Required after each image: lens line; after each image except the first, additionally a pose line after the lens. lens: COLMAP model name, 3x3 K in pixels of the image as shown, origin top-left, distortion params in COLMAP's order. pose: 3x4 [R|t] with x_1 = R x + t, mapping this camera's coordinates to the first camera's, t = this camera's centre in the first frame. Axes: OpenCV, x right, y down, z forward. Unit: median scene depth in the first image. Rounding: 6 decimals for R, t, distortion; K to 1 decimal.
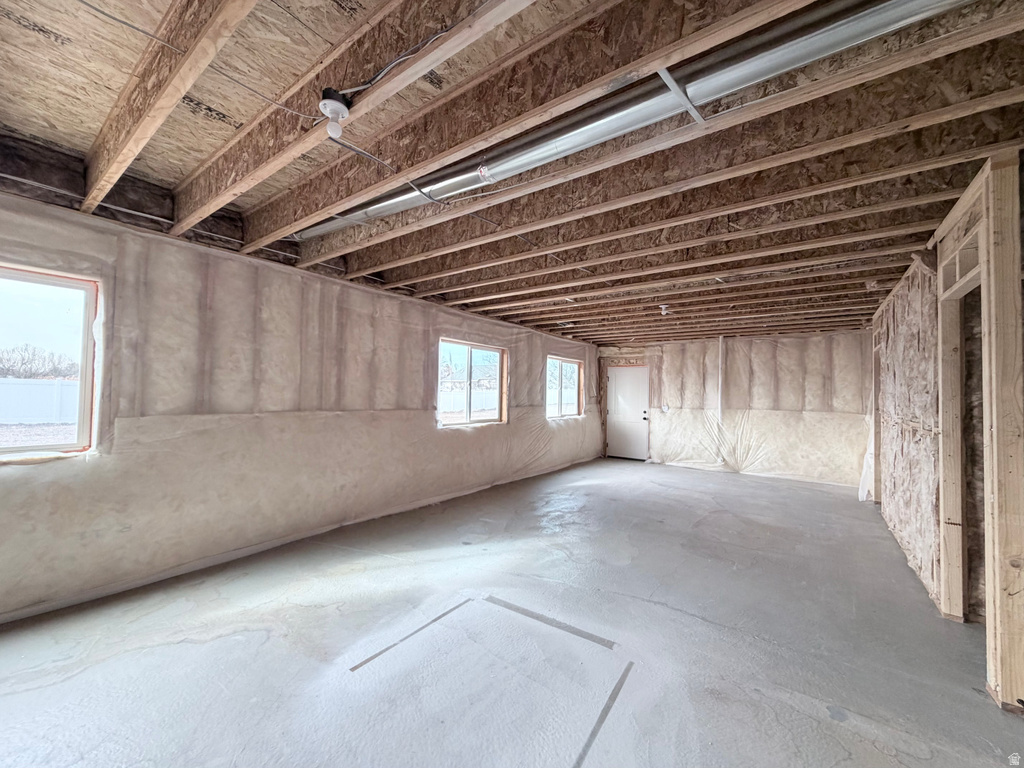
lens RADIAL K [[408.3, 0, 507.7], [0, 408.3, 383.1], [0, 0, 1]] dist [0.001104, -0.000377]
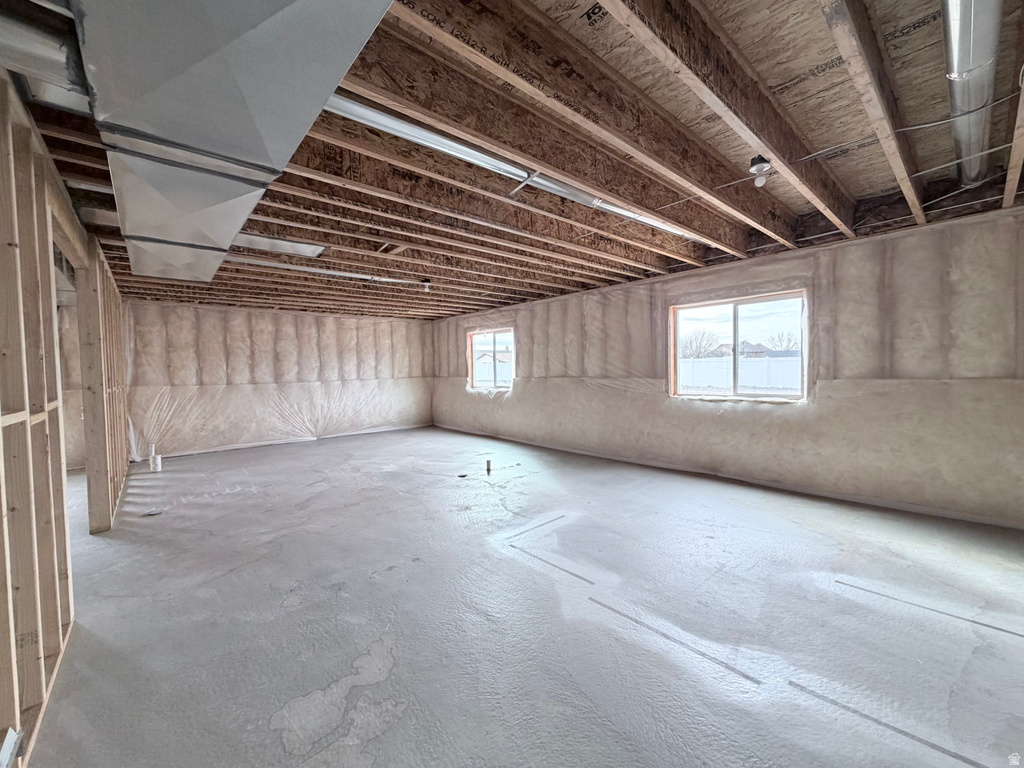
lens RADIAL K [[408.3, 0, 507.7], [0, 408.3, 383.1], [0, 0, 1]] dist [0.001104, -0.000377]
pose [[-0.215842, 0.019519, -0.976233, 0.666528], [0.041477, 0.999081, 0.010806, 0.032337], [0.975547, -0.038159, -0.216453, 0.209209]]
